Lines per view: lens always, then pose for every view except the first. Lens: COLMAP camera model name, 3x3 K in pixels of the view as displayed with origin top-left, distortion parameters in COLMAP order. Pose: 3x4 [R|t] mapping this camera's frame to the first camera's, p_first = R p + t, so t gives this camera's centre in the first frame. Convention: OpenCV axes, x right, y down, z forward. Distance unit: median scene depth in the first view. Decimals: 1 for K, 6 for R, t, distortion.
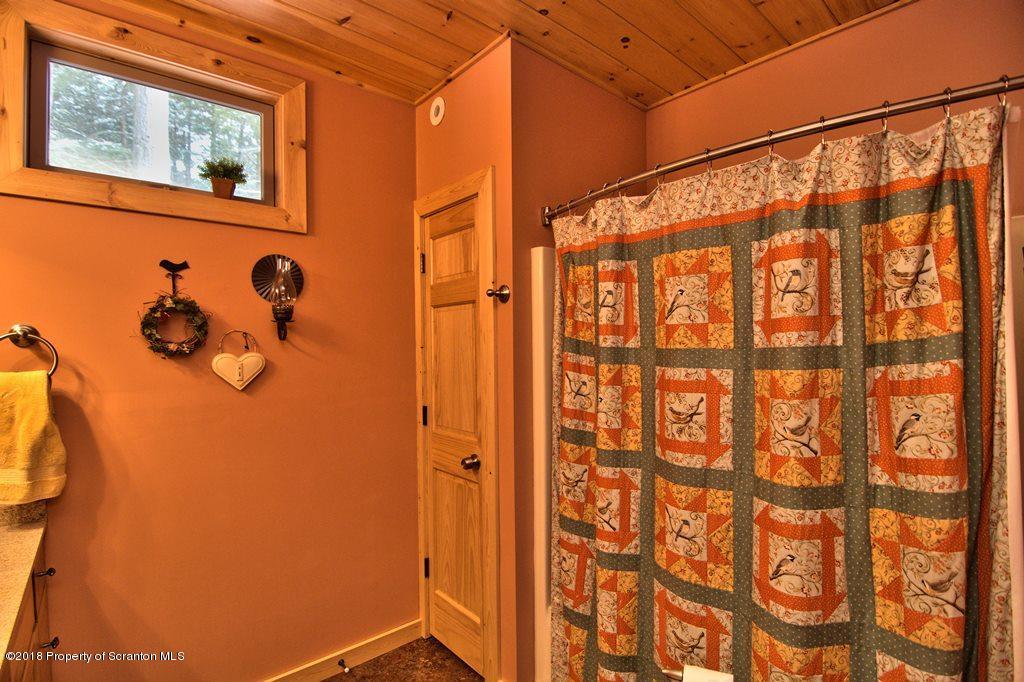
lens RADIAL K [[488.7, 0, 507.7], [0, 488.7, 341.0], [0, 0, 1]] dist [-0.012685, -0.005229]
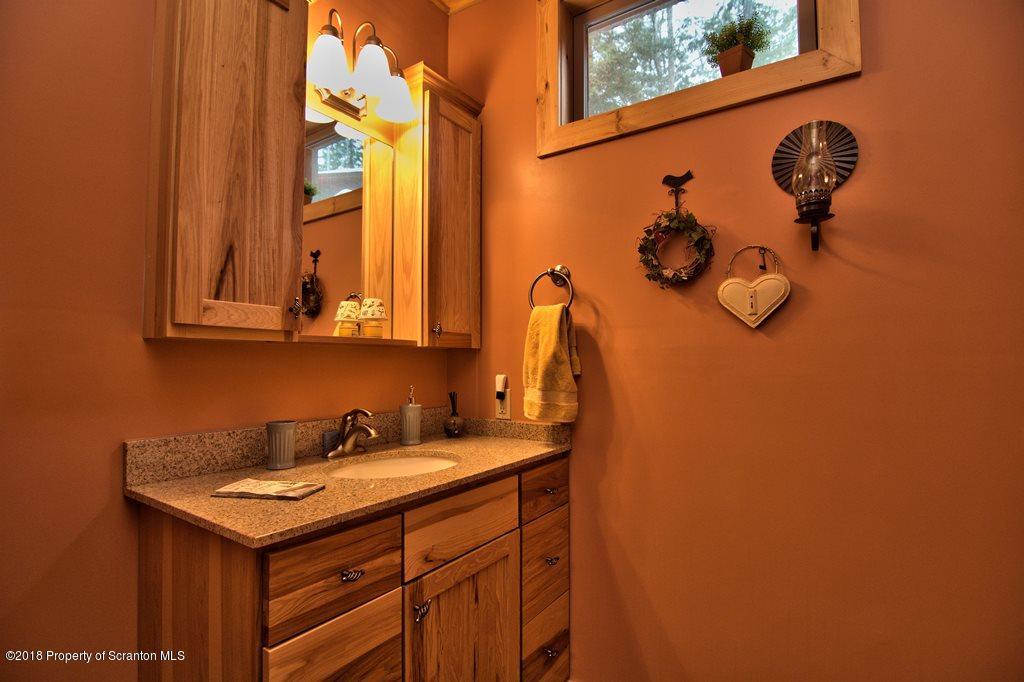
lens RADIAL K [[488.7, 0, 506.0], [0, 488.7, 348.9], [0, 0, 1]] dist [-0.012685, -0.005229]
pose [[0.261867, -0.015690, -0.964976, 0.043298], [0.003466, 0.999877, -0.015317, 0.149968], [0.965098, 0.000667, 0.261889, 0.494321]]
